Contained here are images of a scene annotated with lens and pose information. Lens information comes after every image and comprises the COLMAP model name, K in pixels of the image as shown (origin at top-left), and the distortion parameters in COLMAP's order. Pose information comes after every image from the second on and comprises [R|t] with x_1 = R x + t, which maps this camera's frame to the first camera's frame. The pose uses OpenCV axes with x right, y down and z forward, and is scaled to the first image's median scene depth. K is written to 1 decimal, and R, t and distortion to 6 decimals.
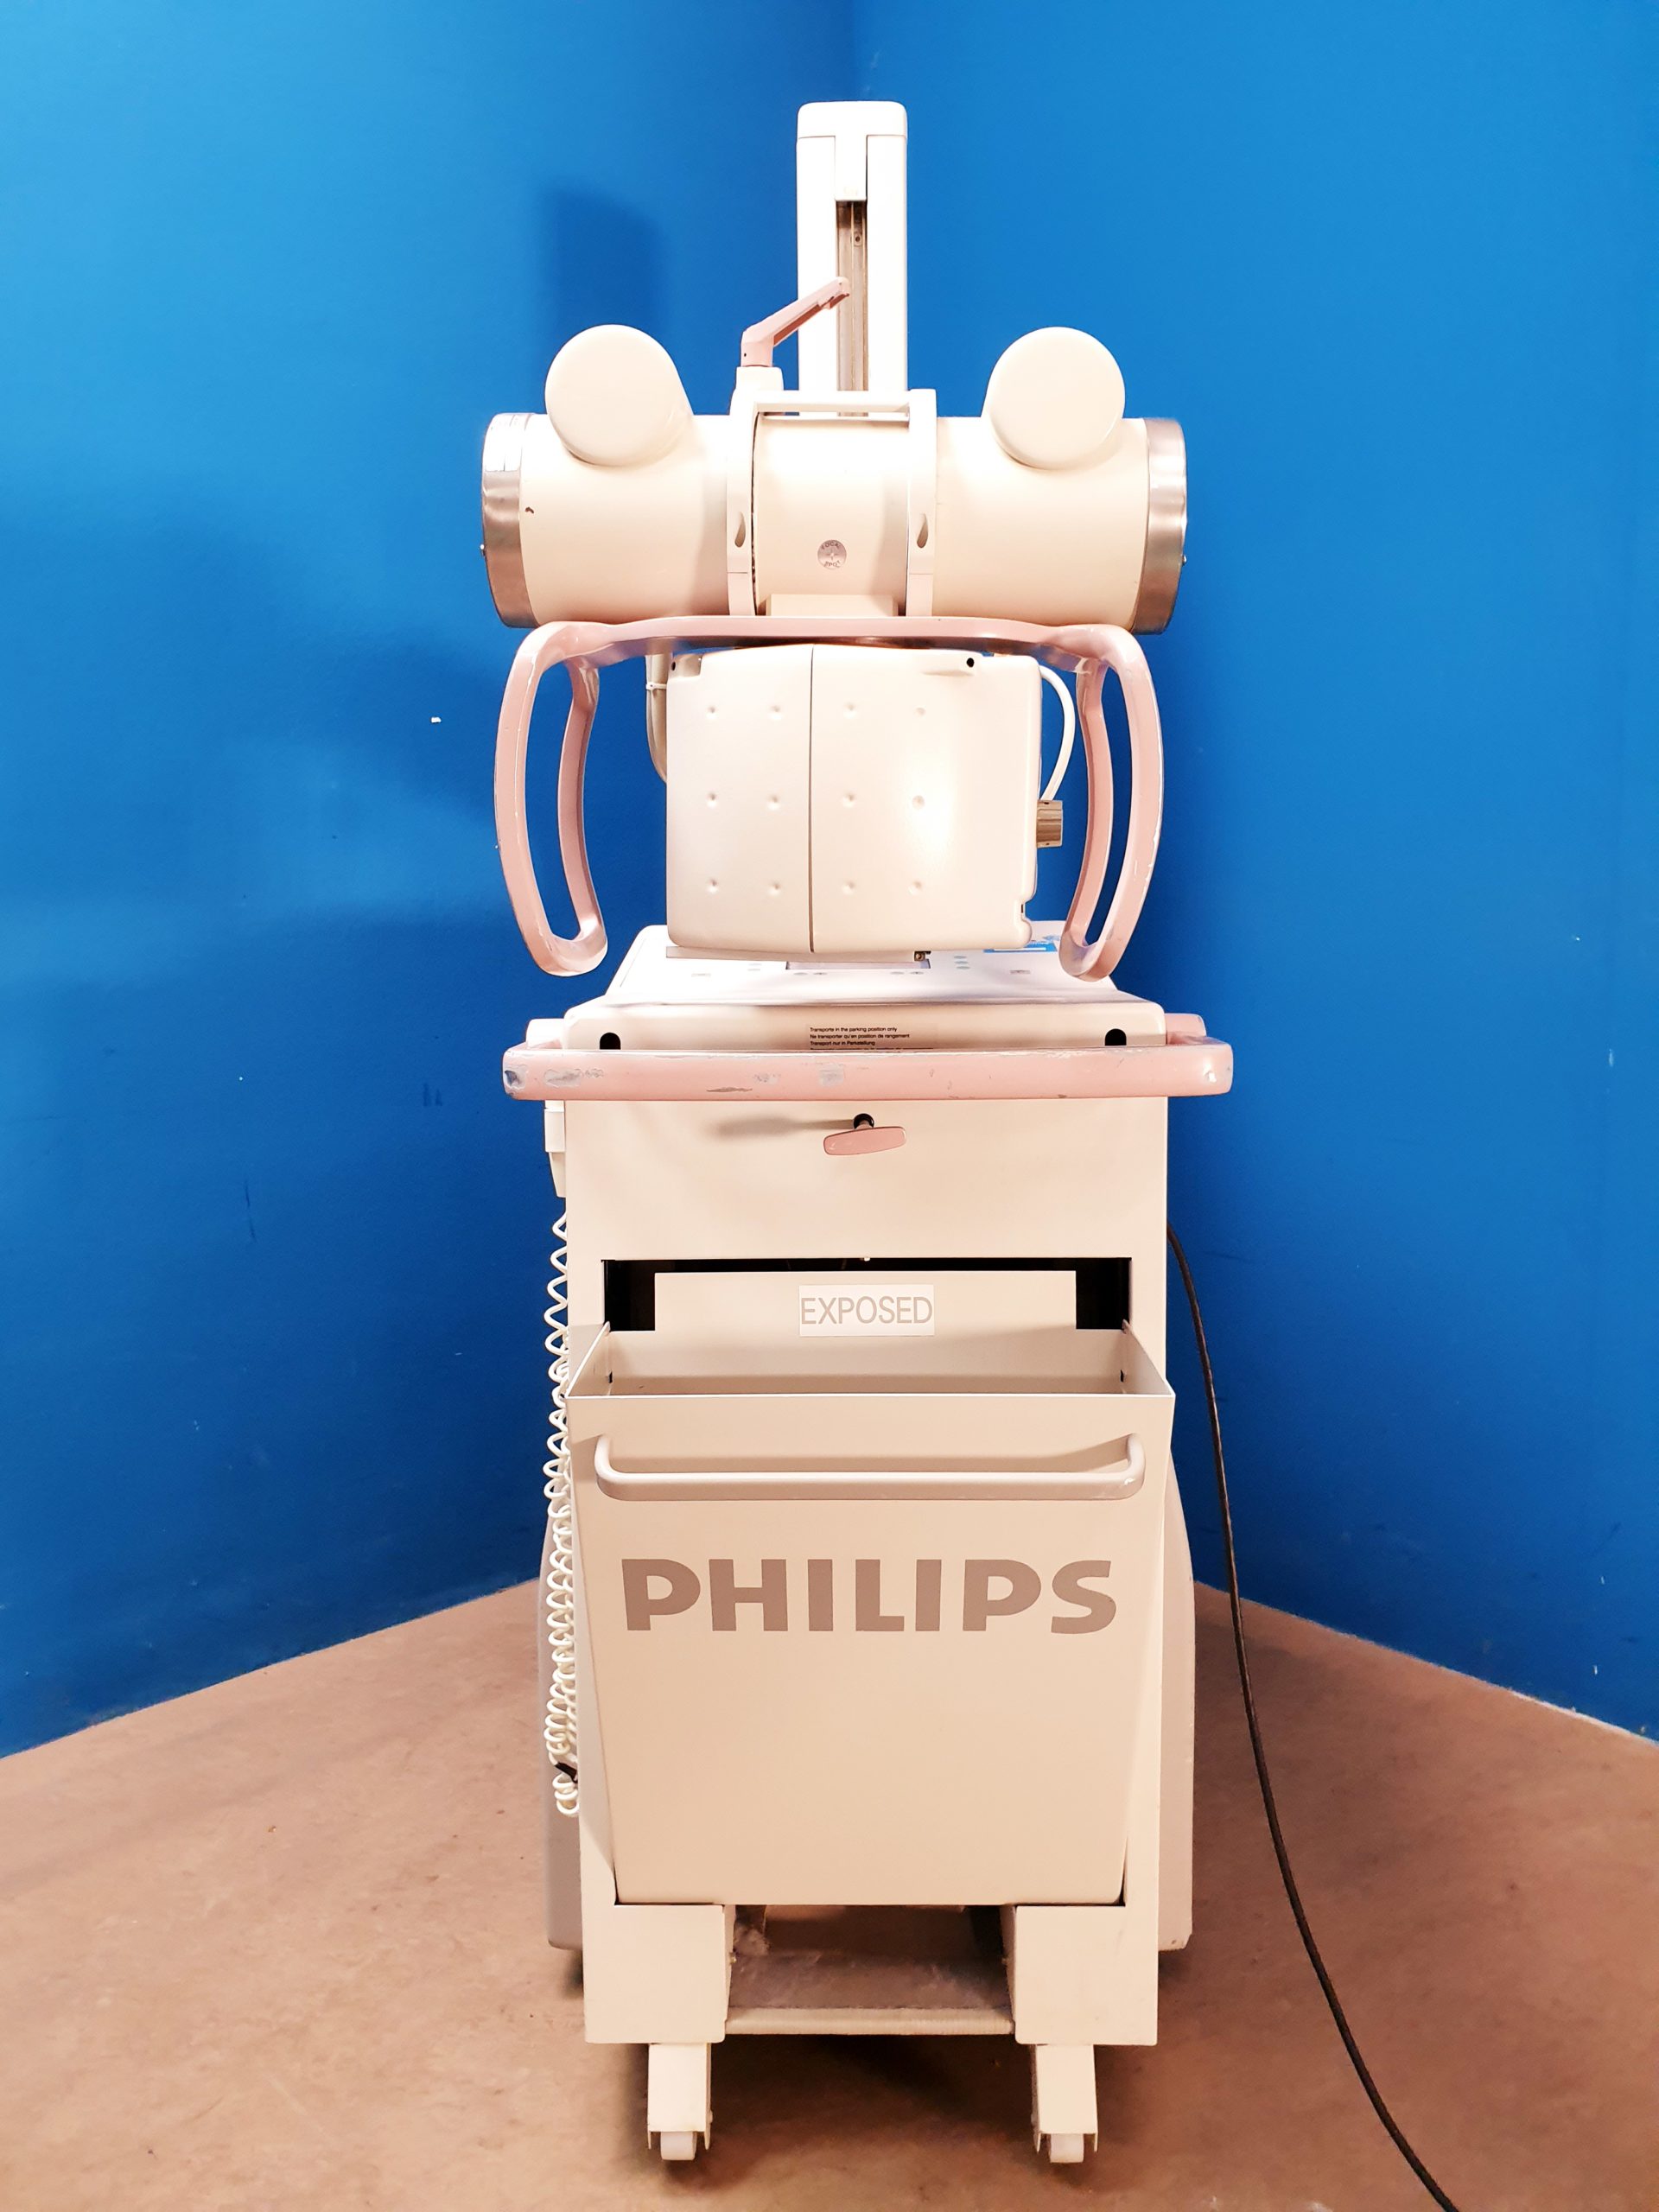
lens RADIAL K [[1730.7, 0, 822.2], [0, 1730.7, 1103.9], [0, 0, 1]] dist [0.002551, 0.026102]
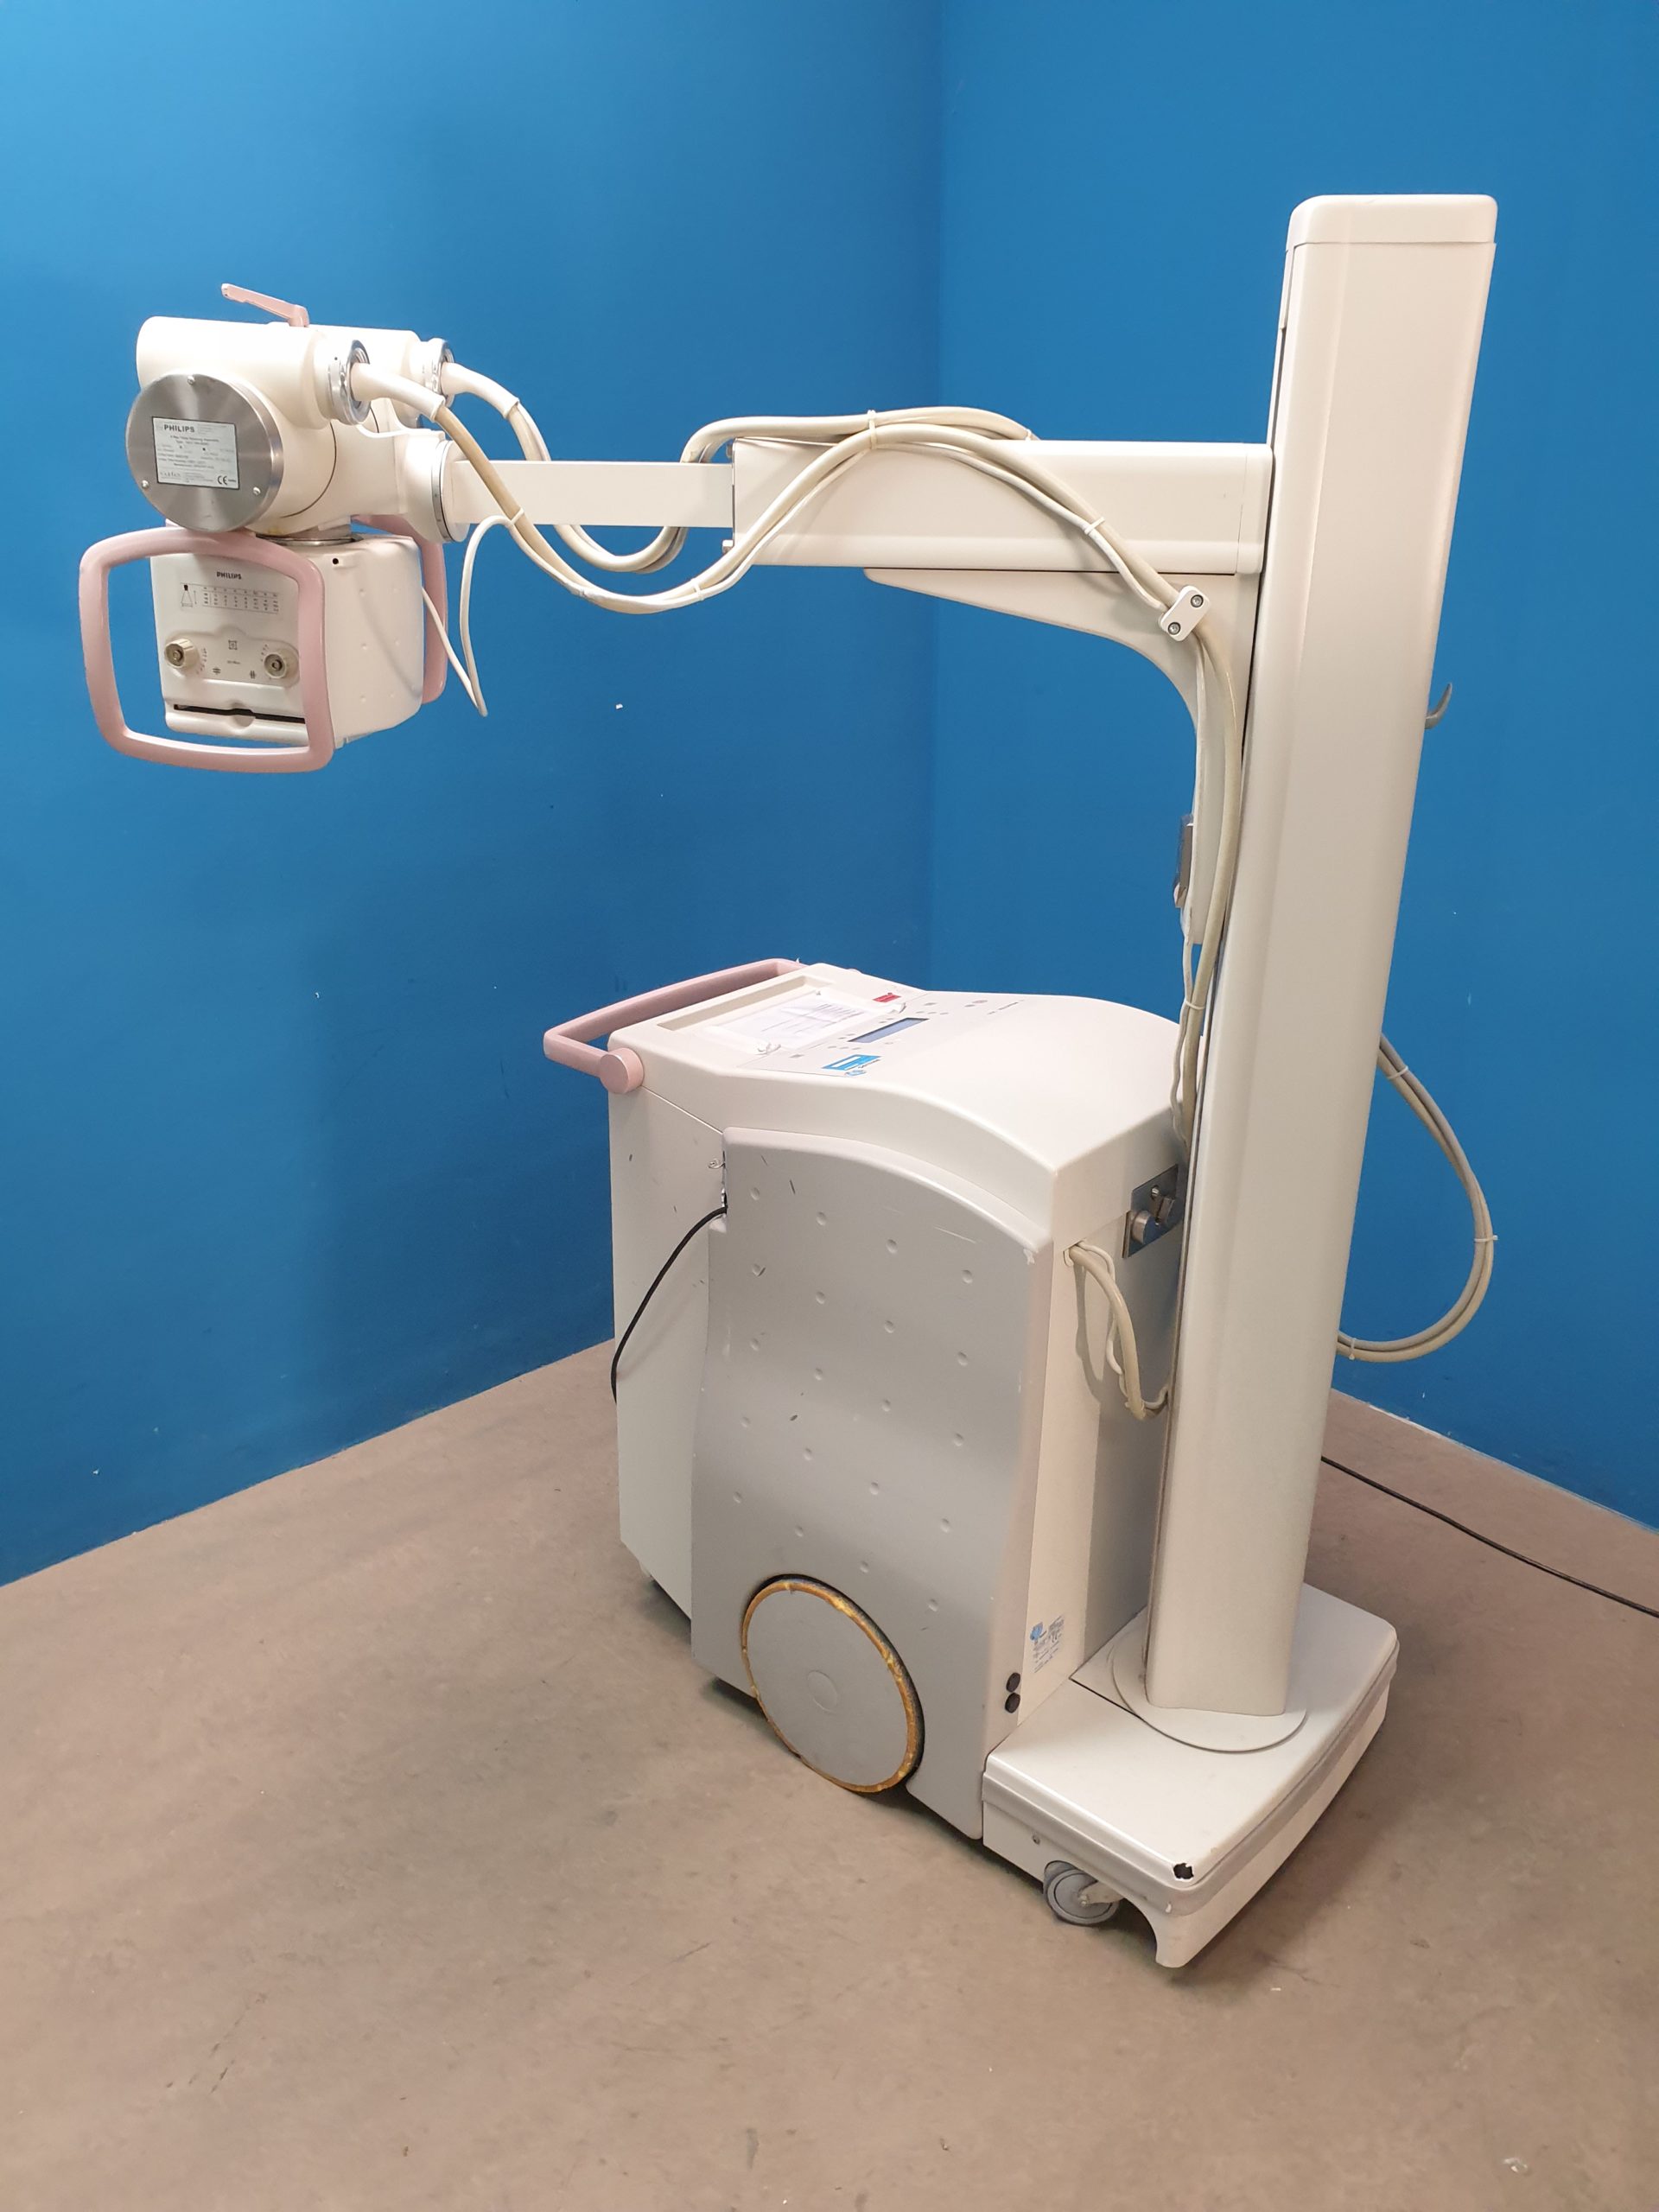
lens RADIAL K [[1730.7, 0, 824.9], [0, 1730.7, 1101.2], [0, 0, 1]] dist [0.002551, 0.026102]
pose [[0.999967, 0.008056, -0.000961, -0.092323], [-0.007615, 0.972853, 0.231299, -0.343826], [0.002799, -0.231284, 0.972882, -0.517288]]
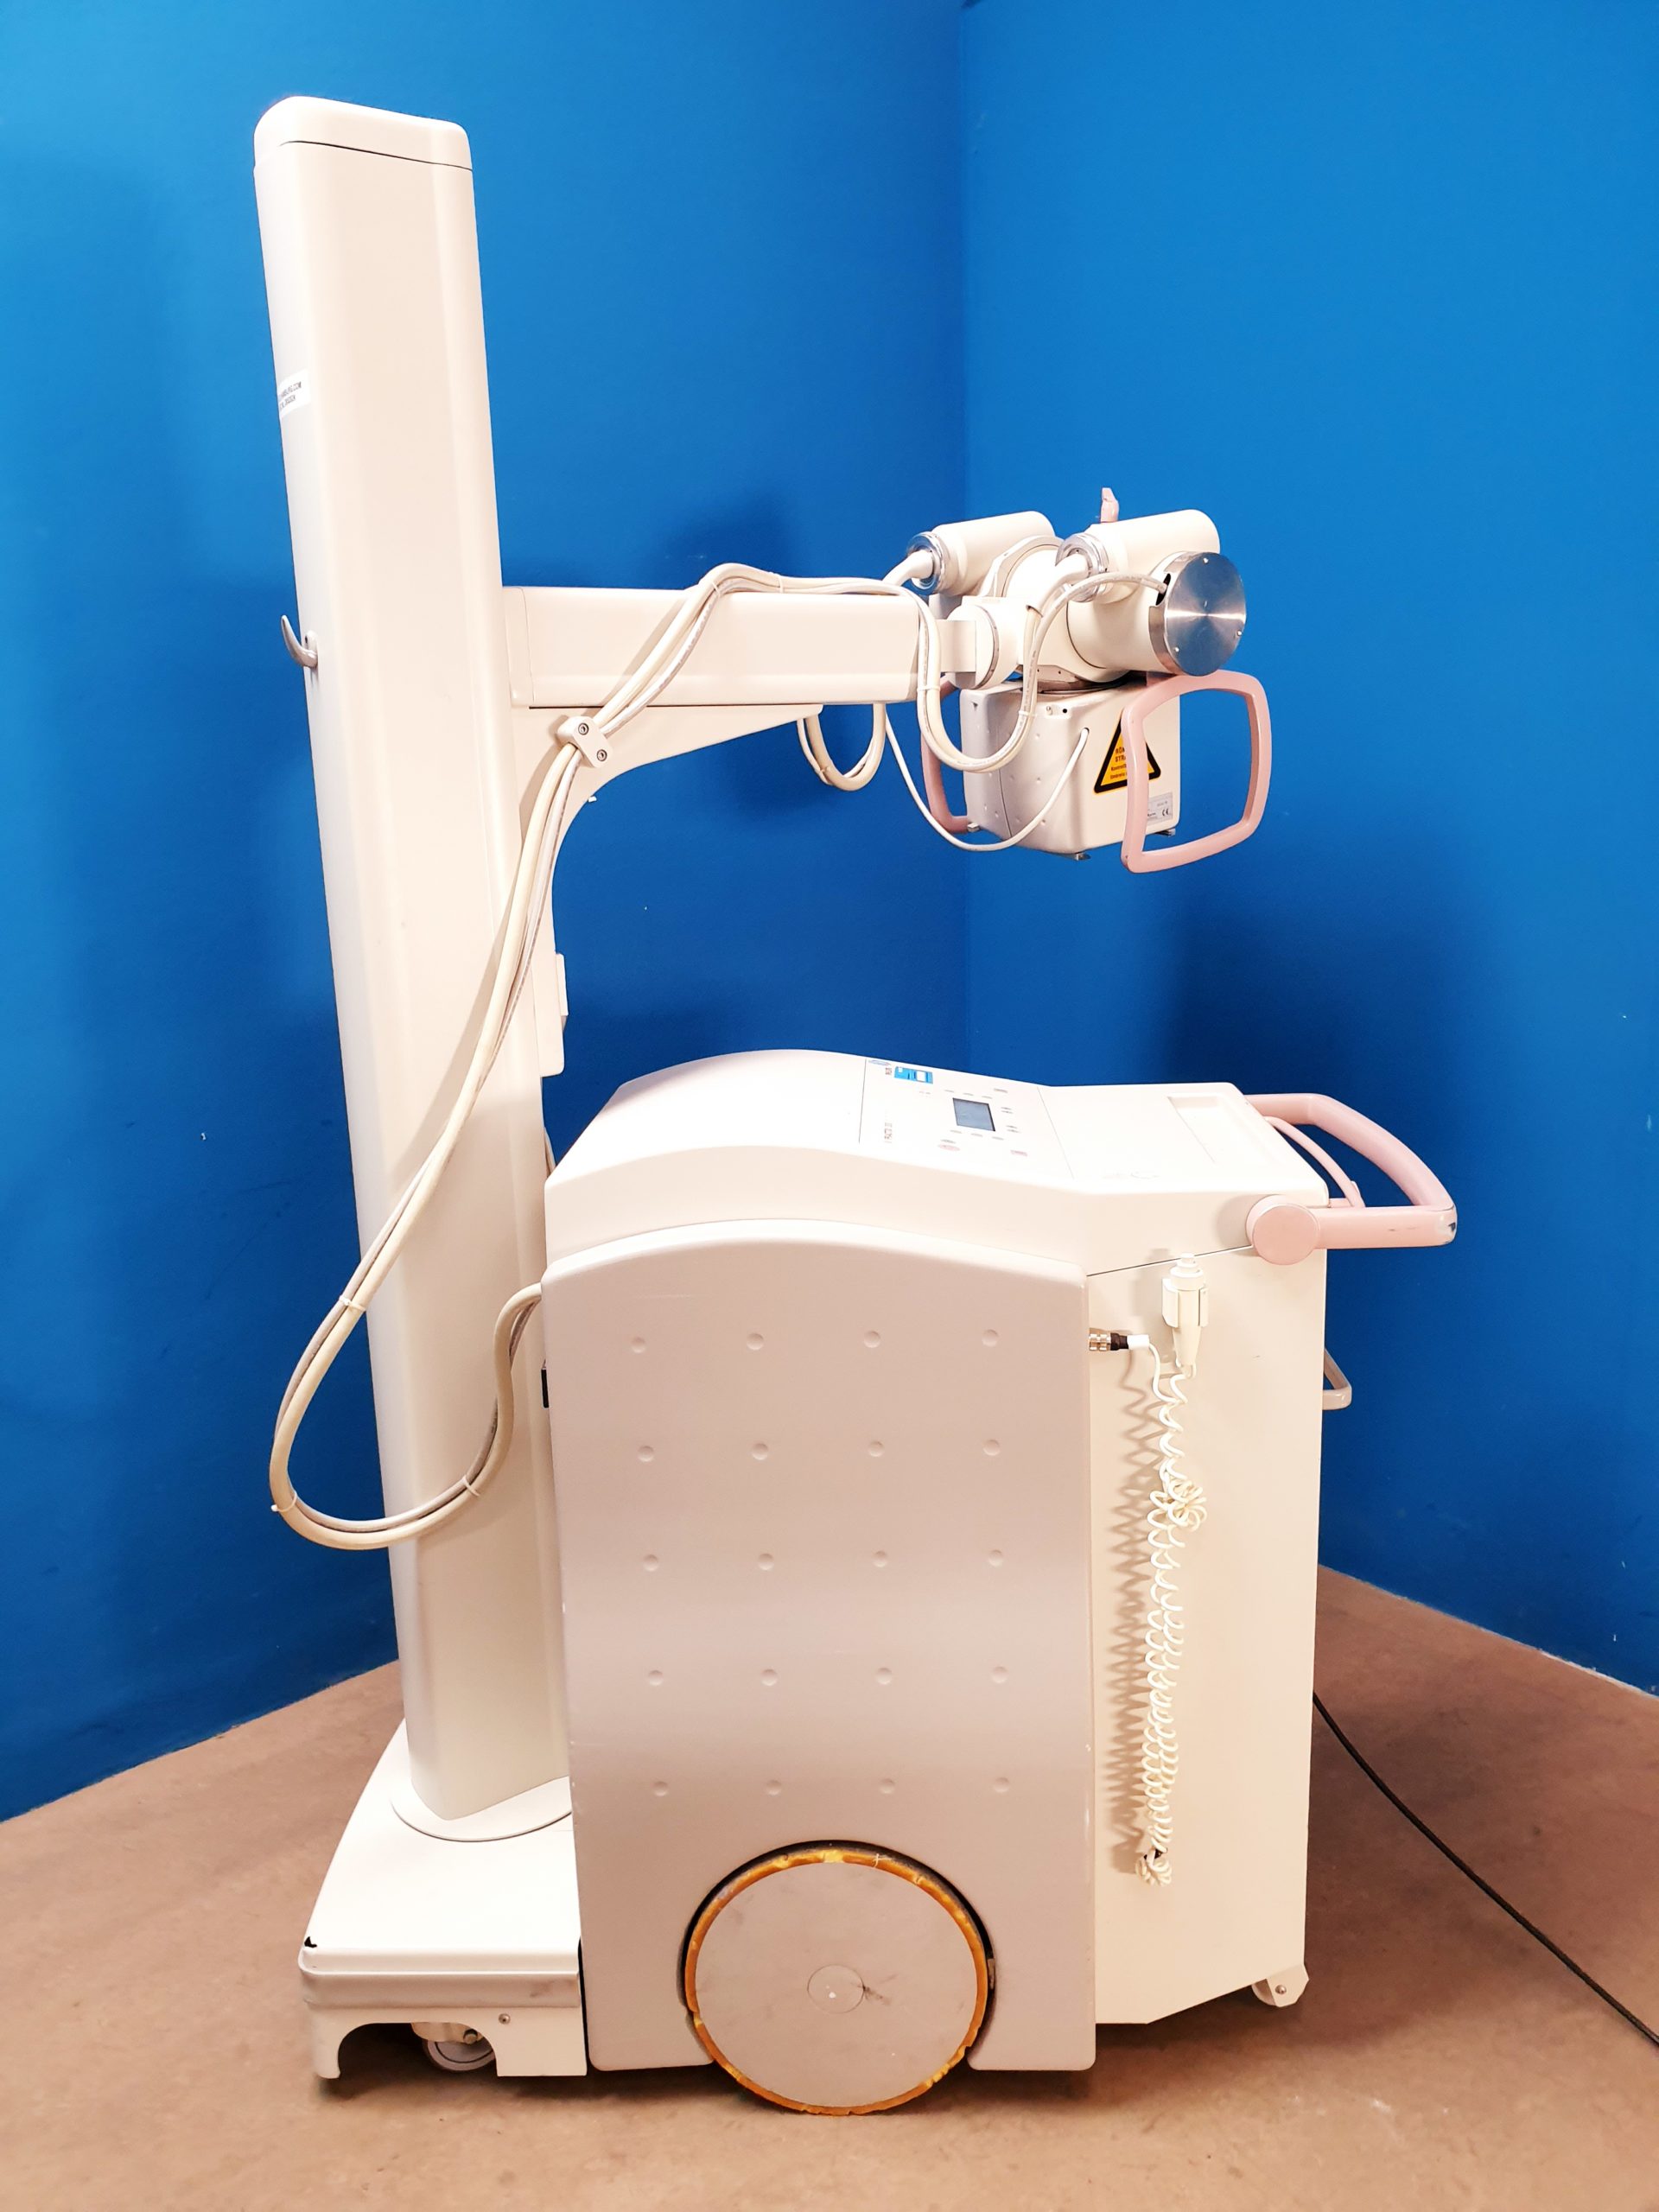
lens RADIAL K [[1730.7, 0, 843.9], [0, 1730.7, 1138.9], [0, 0, 1]] dist [0.002551, 0.026102]
pose [[0.999918, -0.007779, -0.010146, -0.077274], [0.008821, 0.994220, 0.107001, -0.180620], [0.009255, -0.107082, 0.994207, -0.170590]]
